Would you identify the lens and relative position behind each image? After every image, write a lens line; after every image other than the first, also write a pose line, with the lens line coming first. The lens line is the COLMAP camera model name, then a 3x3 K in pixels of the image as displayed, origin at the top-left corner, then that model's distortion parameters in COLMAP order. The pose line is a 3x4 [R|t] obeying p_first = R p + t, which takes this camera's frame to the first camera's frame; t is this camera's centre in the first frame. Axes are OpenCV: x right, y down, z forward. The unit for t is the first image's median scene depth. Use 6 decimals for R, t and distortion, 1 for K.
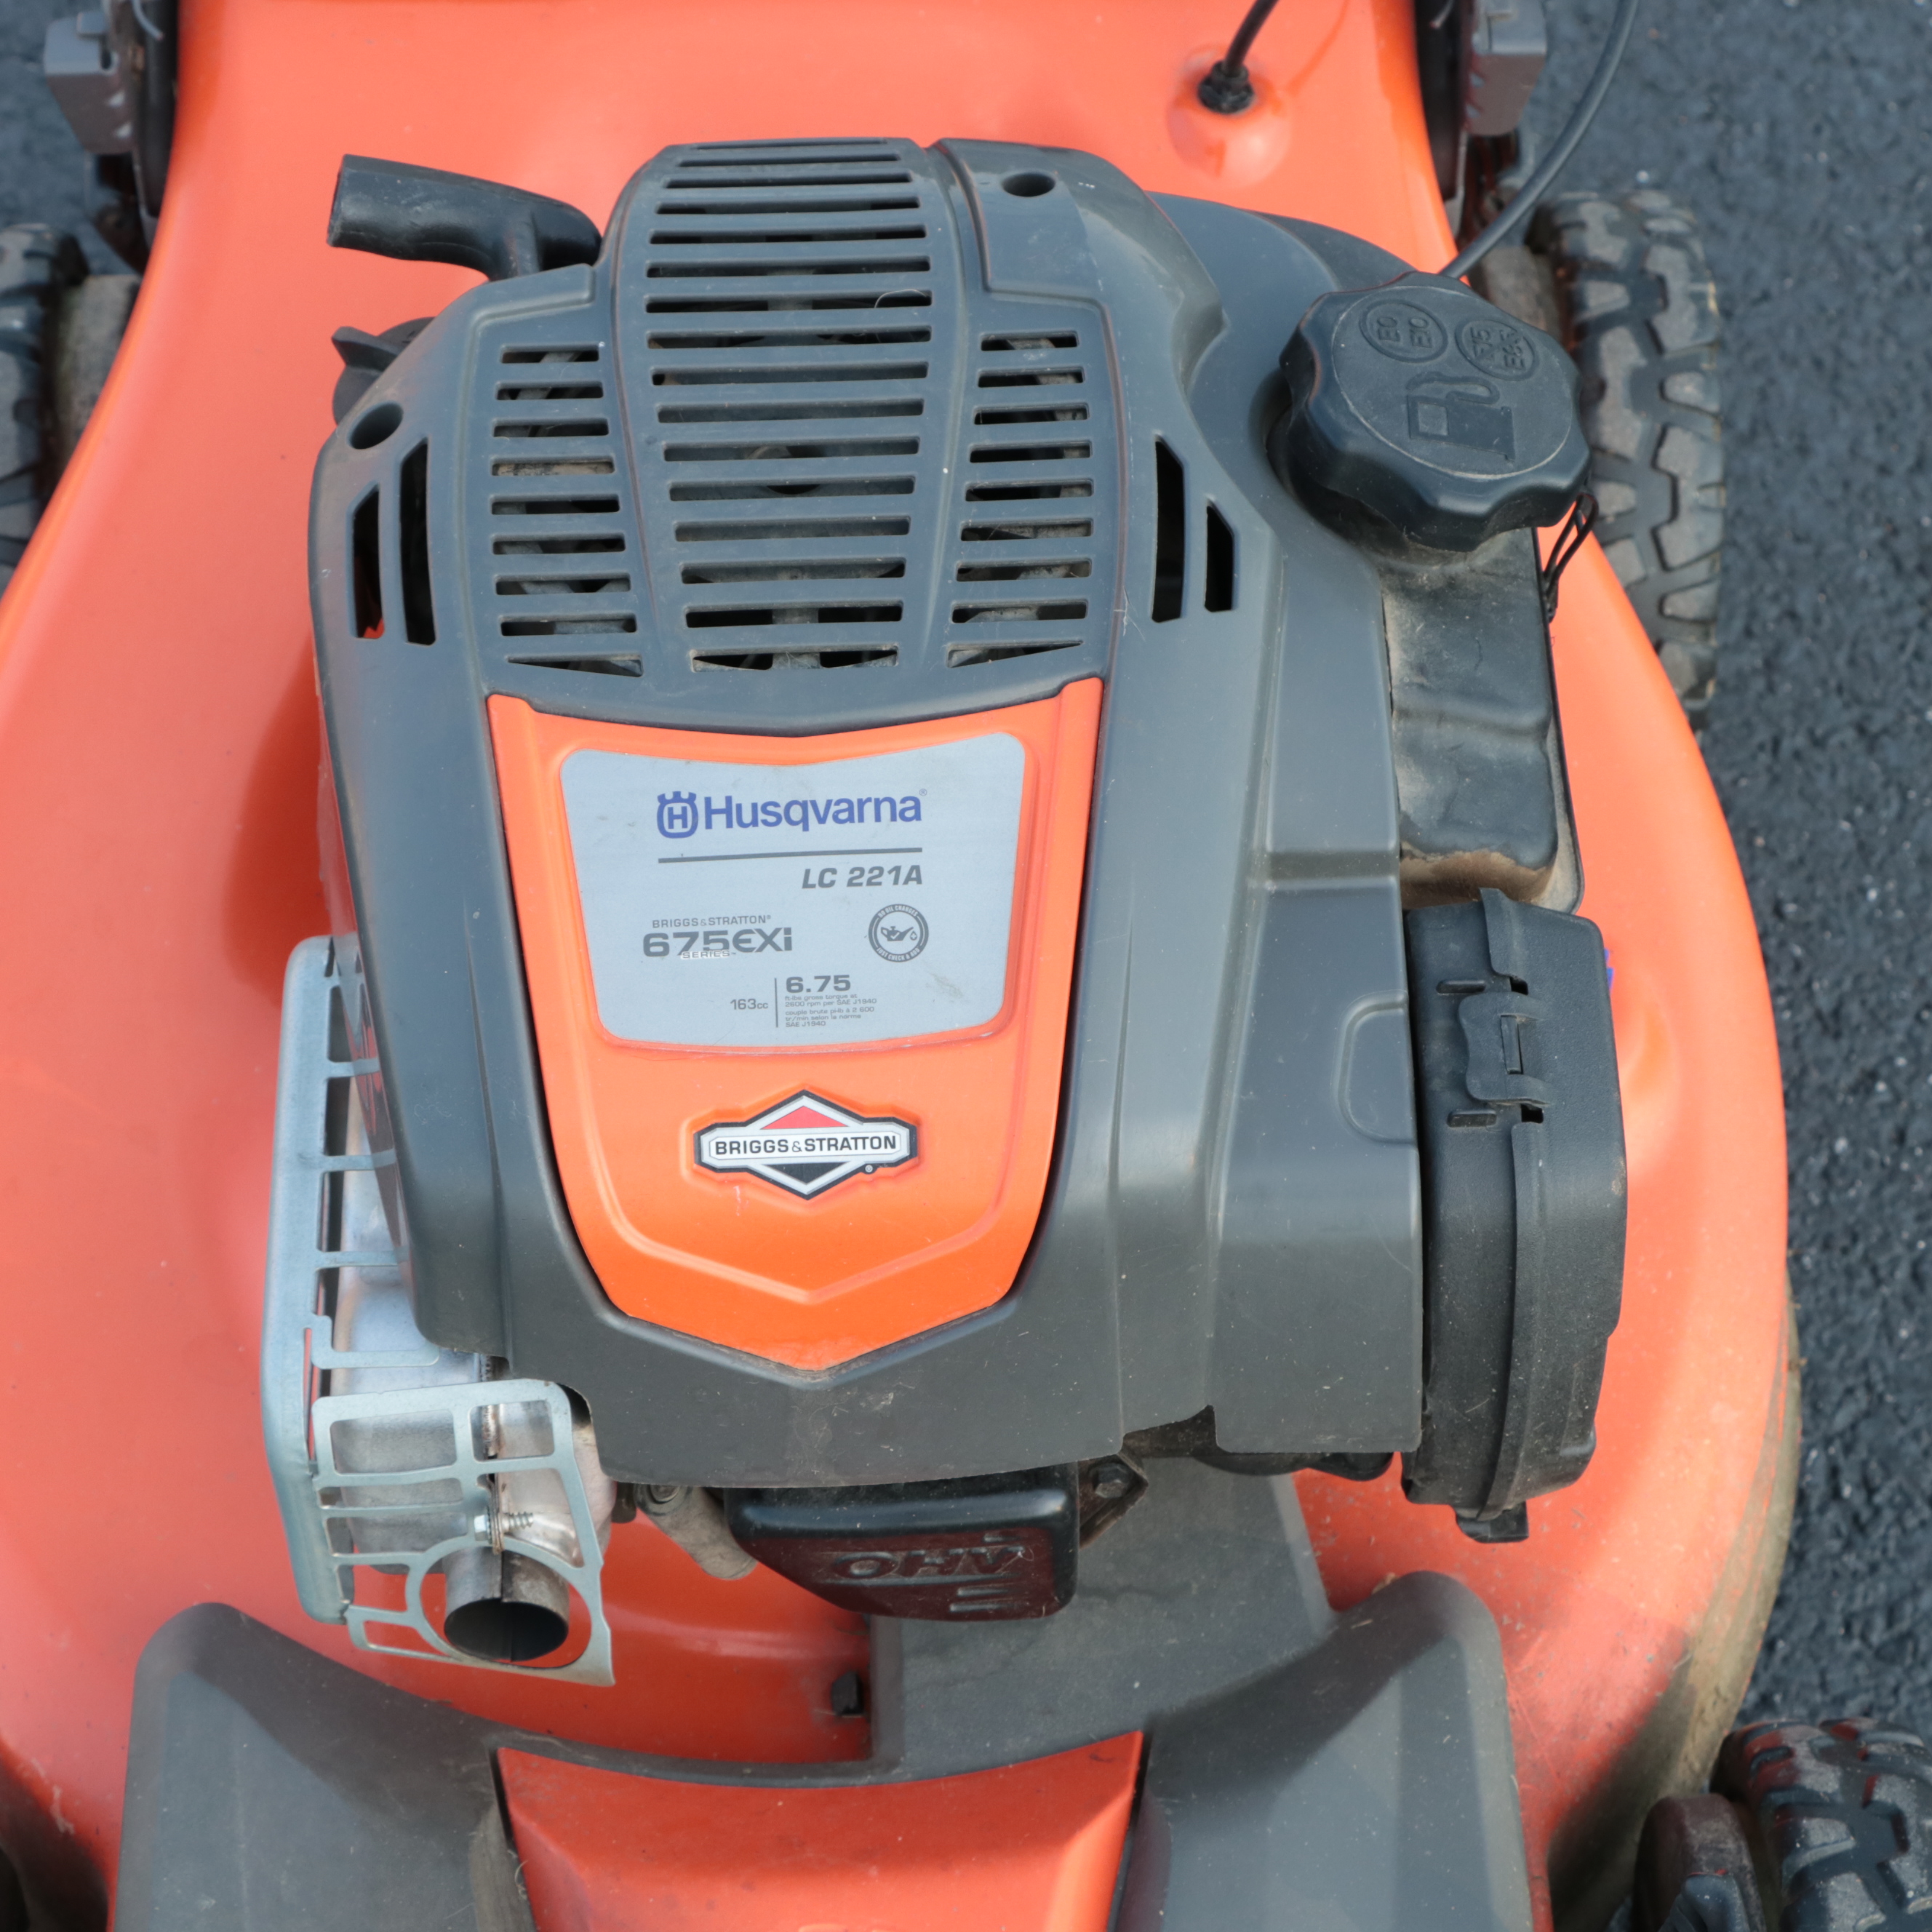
lens RADIAL K [[5177.6, 0, 966.0], [0, 5177.6, 966.0], [0, 0, 1]] dist [0.092921, 0.102024]
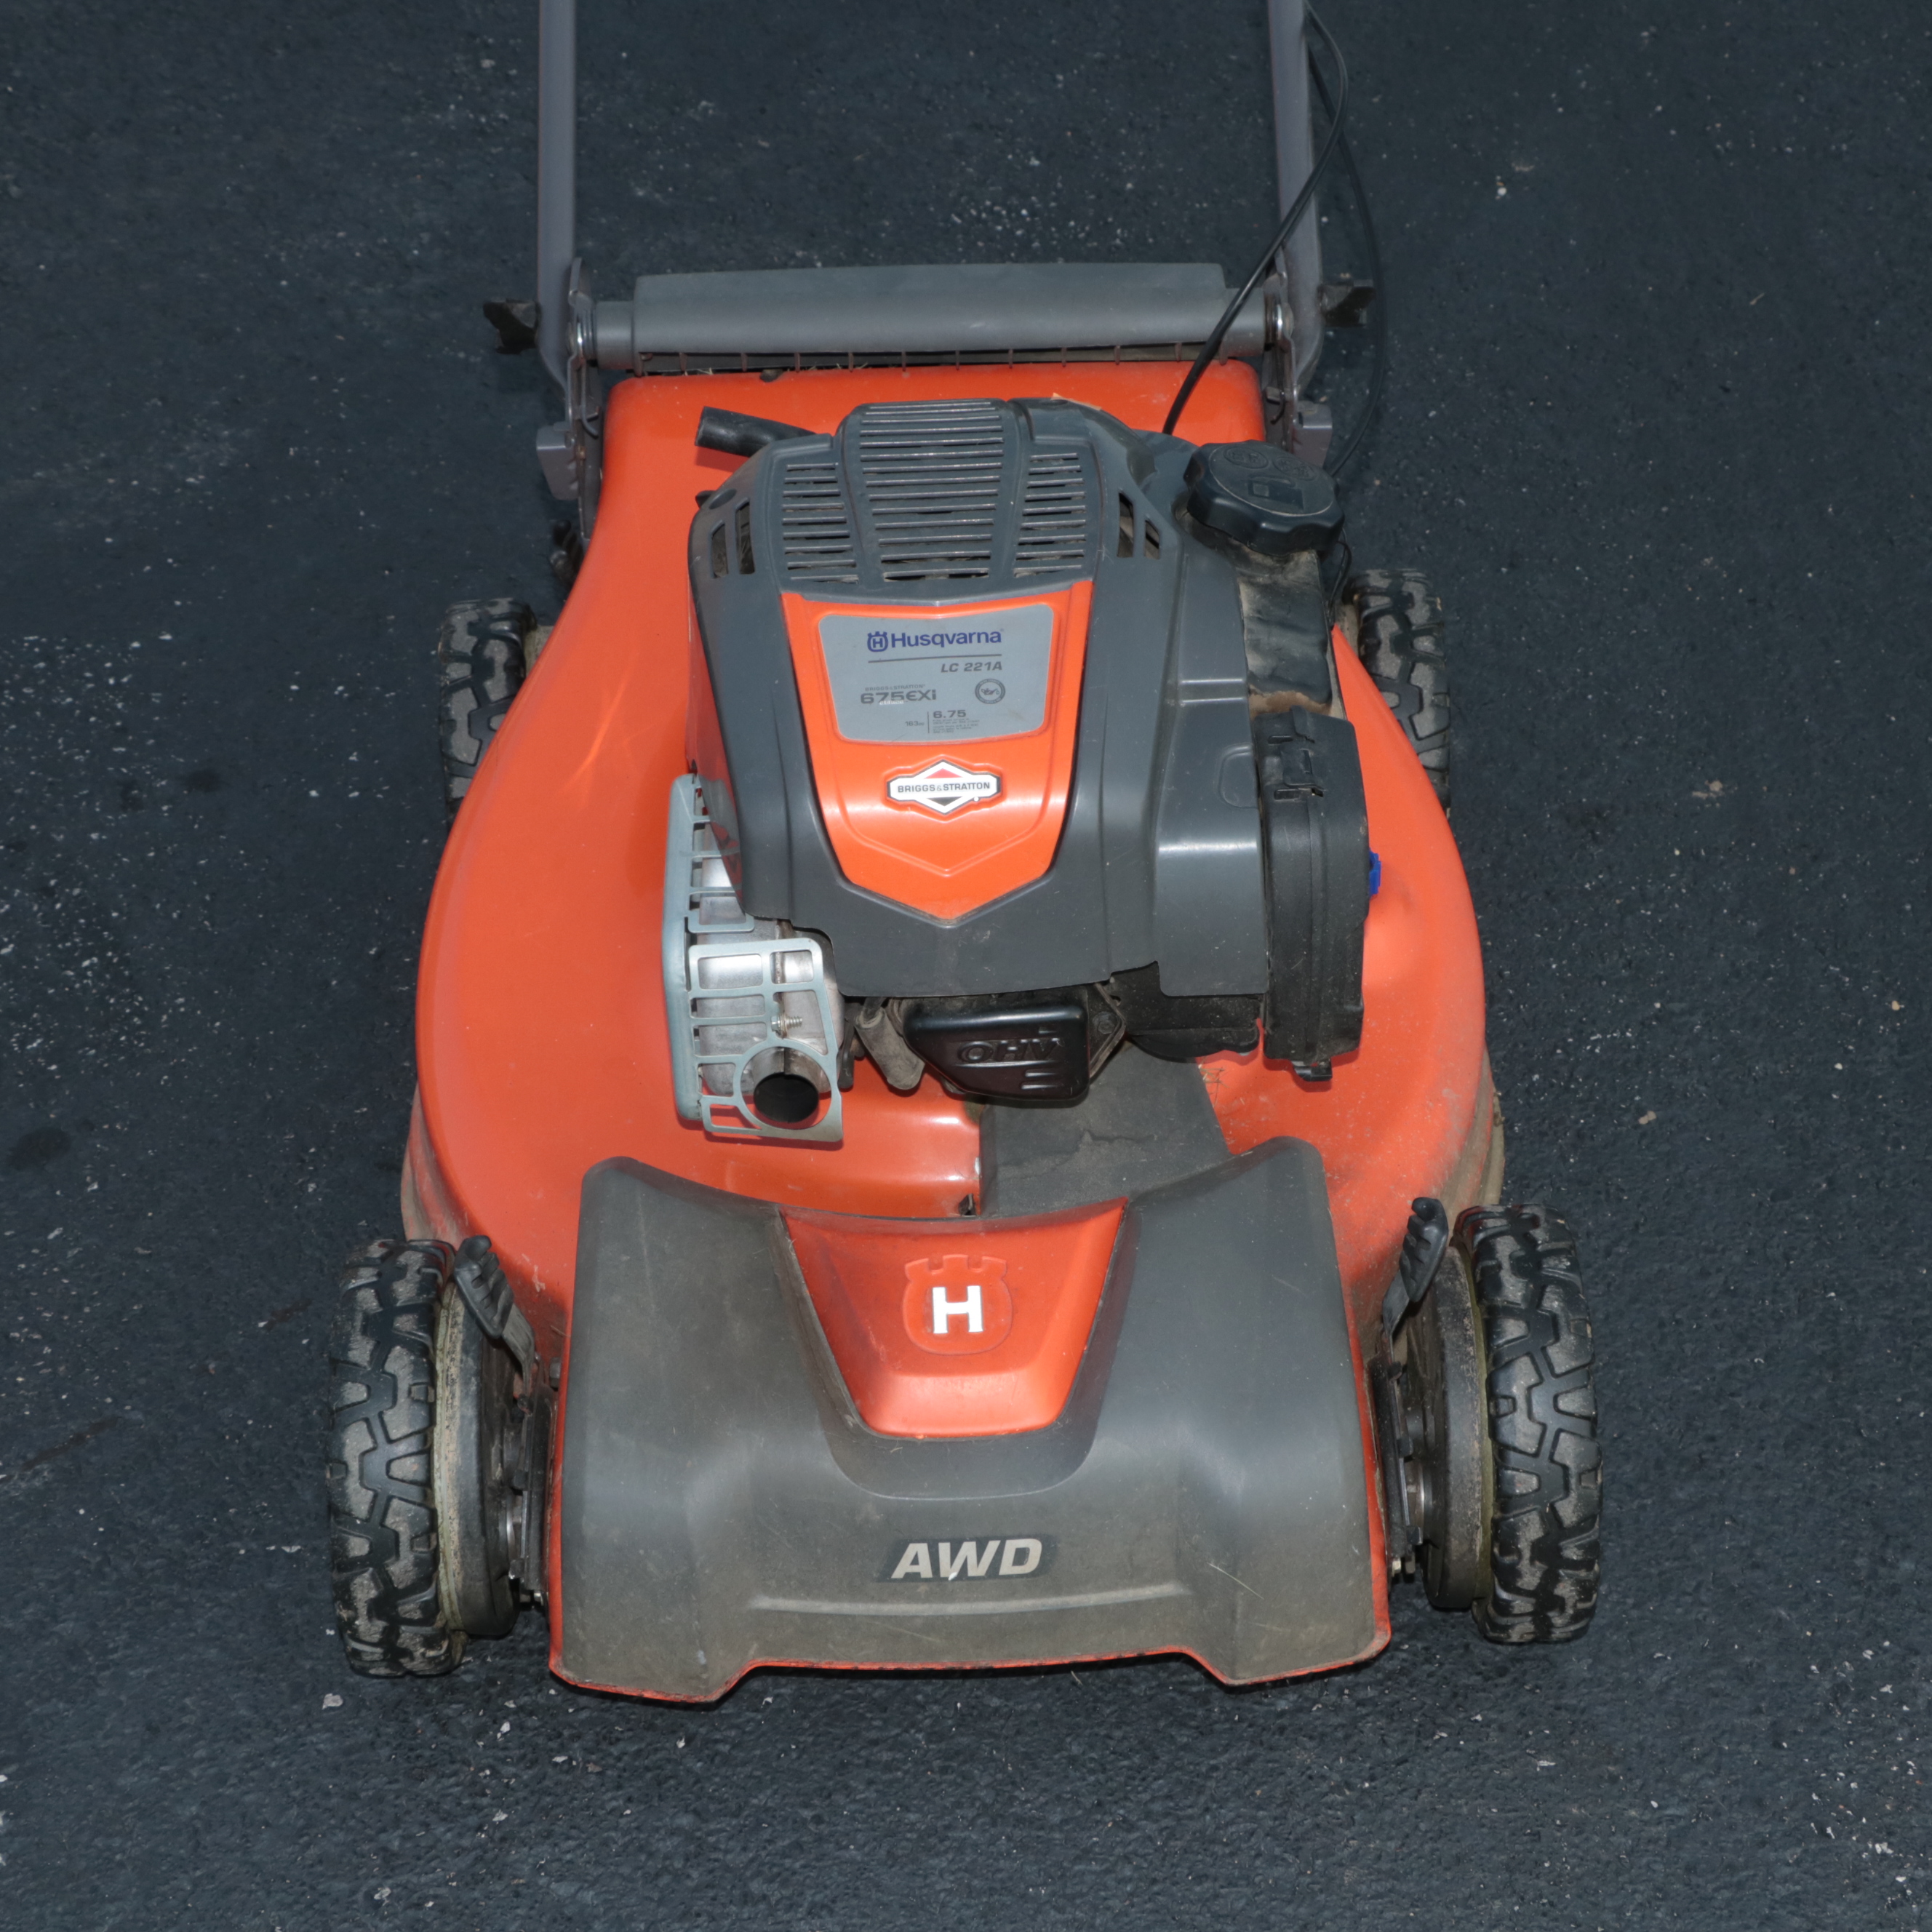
lens RADIAL K [[4084.7, 0, 966.0], [0, 4084.7, 966.0], [0, 0, 1]] dist [-0.053247, 0.091688]
pose [[0.999690, -0.013429, -0.020985, 0.008688], [0.007289, 0.963084, -0.269104, 0.494494], [0.023824, 0.268867, 0.962883, -0.451437]]
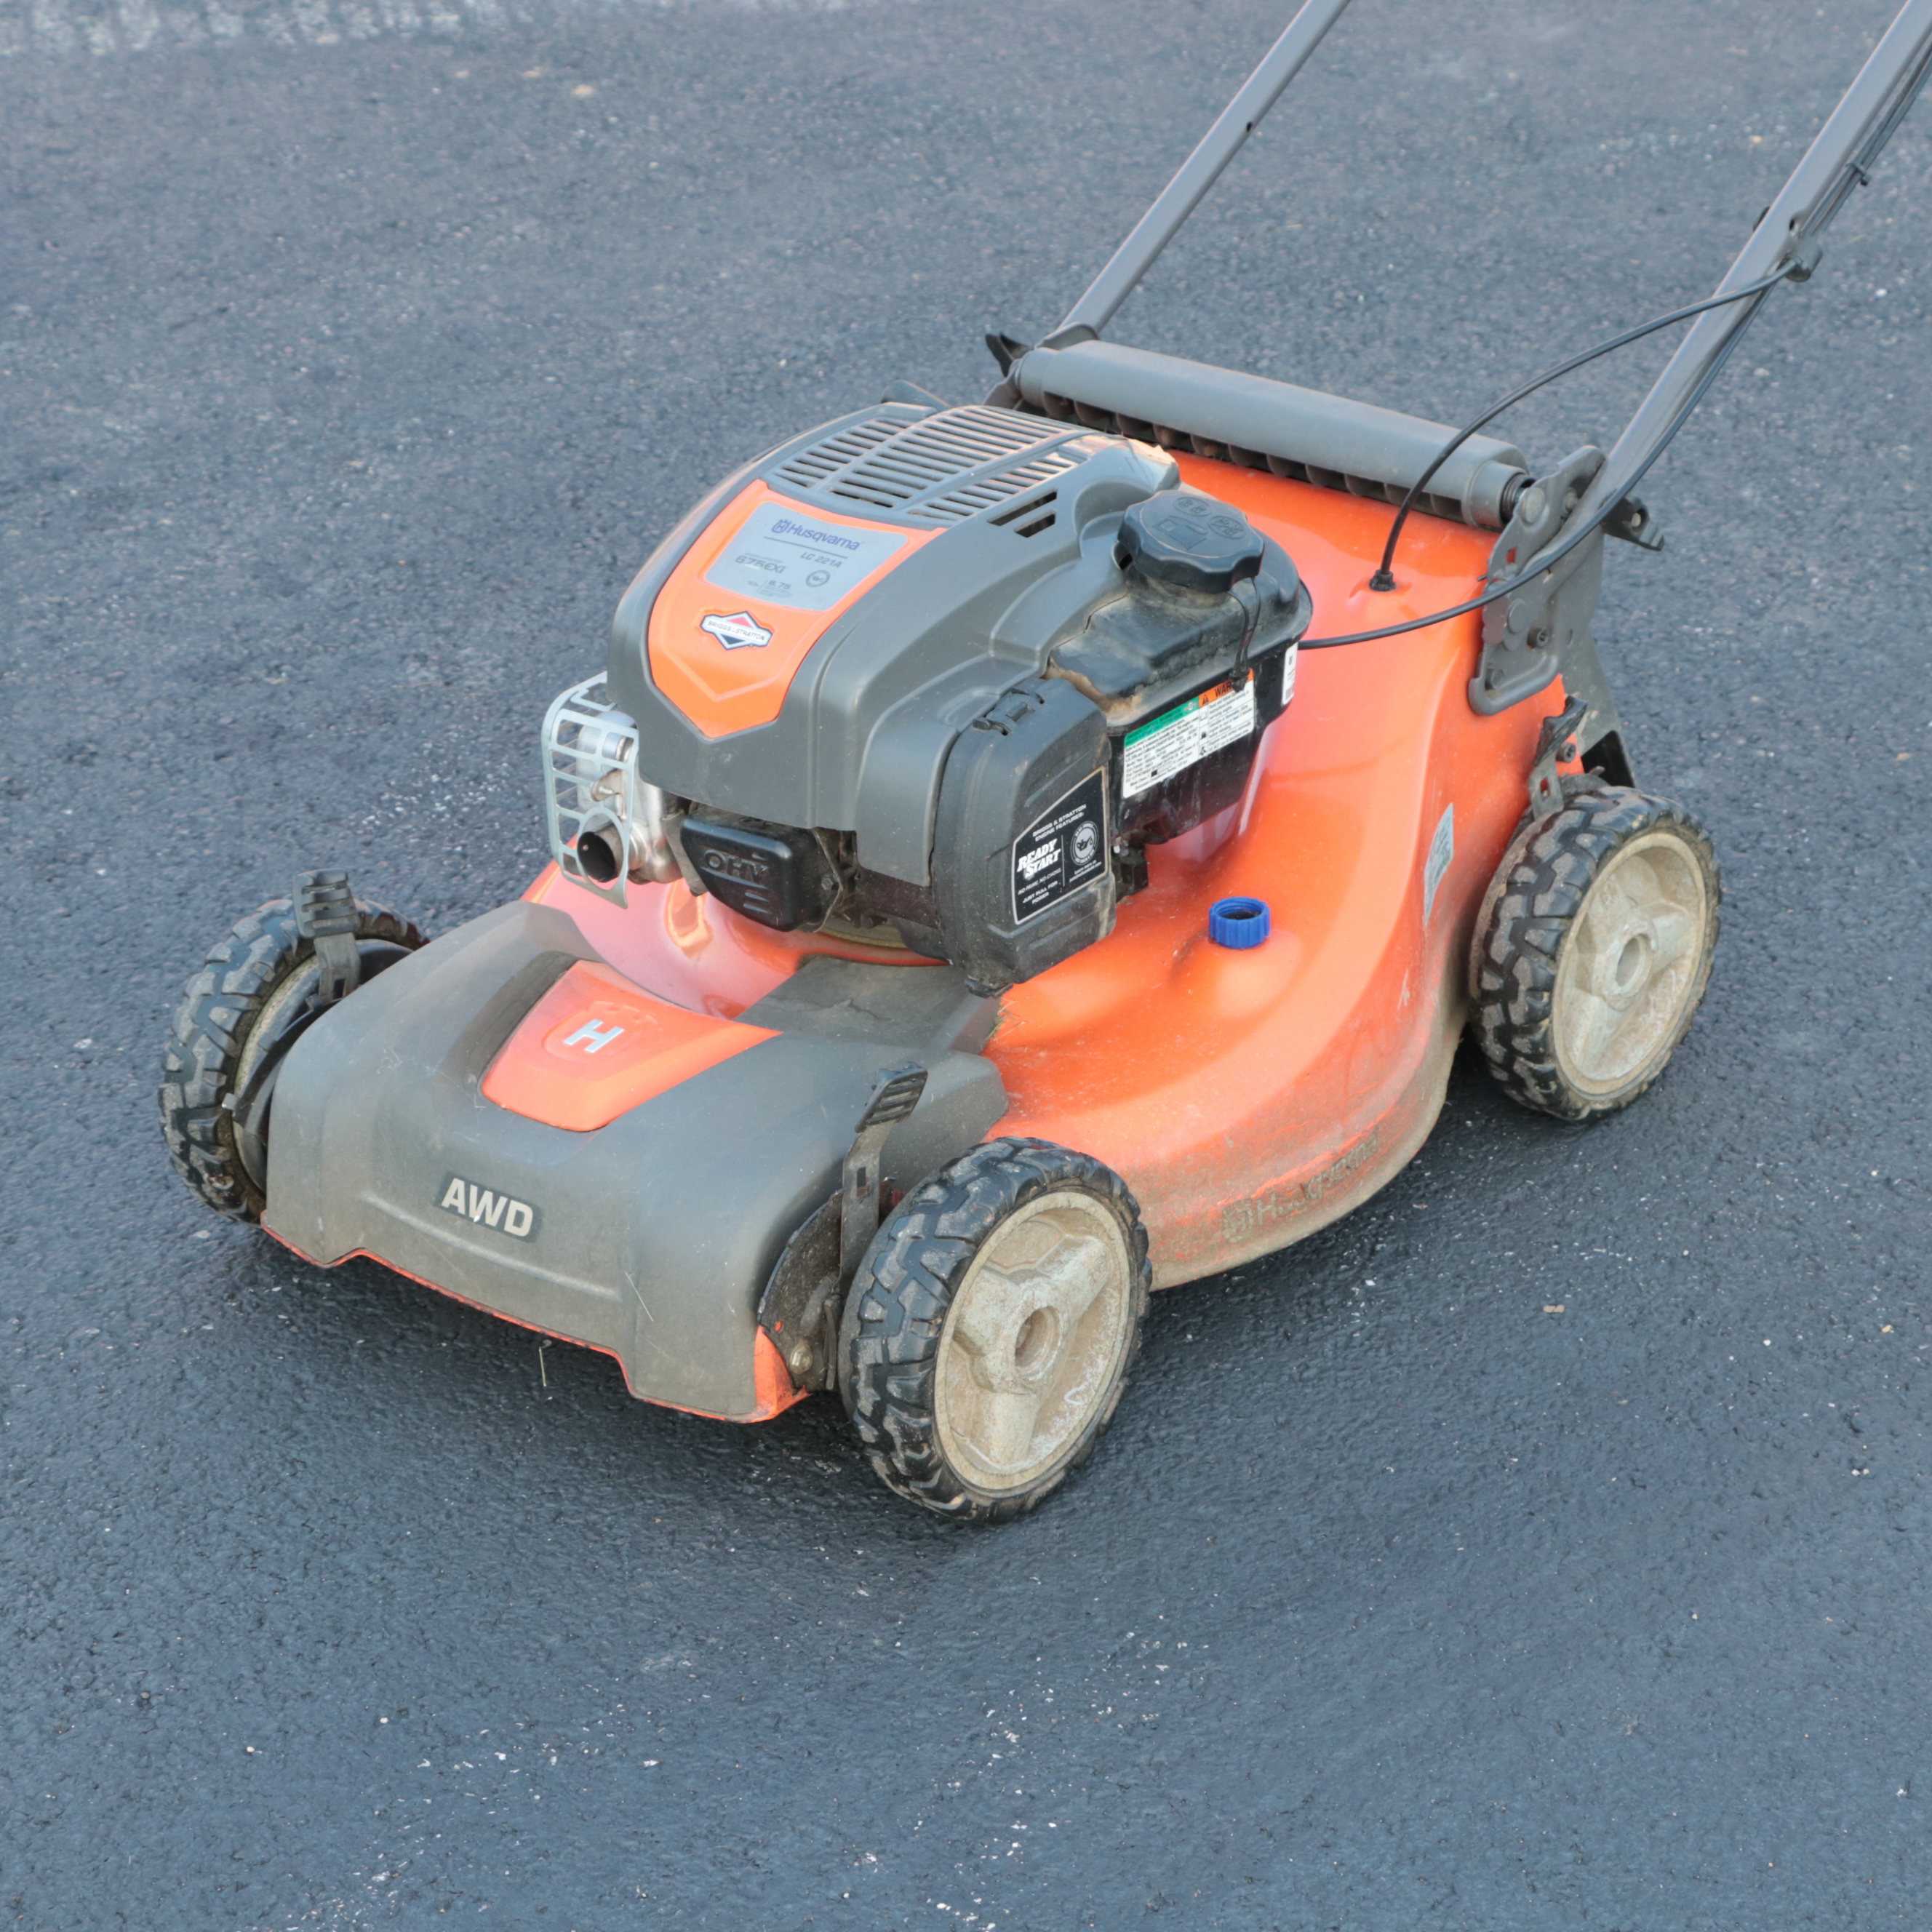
lens RADIAL K [[5177.6, 0, 966.0], [0, 5177.6, 966.0], [0, 0, 1]] dist [0.092921, 0.102024]
pose [[0.753703, 0.268776, -0.599742, 1.469813], [-0.505649, 0.820079, -0.267935, 0.721432], [0.419822, 0.505202, 0.754003, -0.661980]]
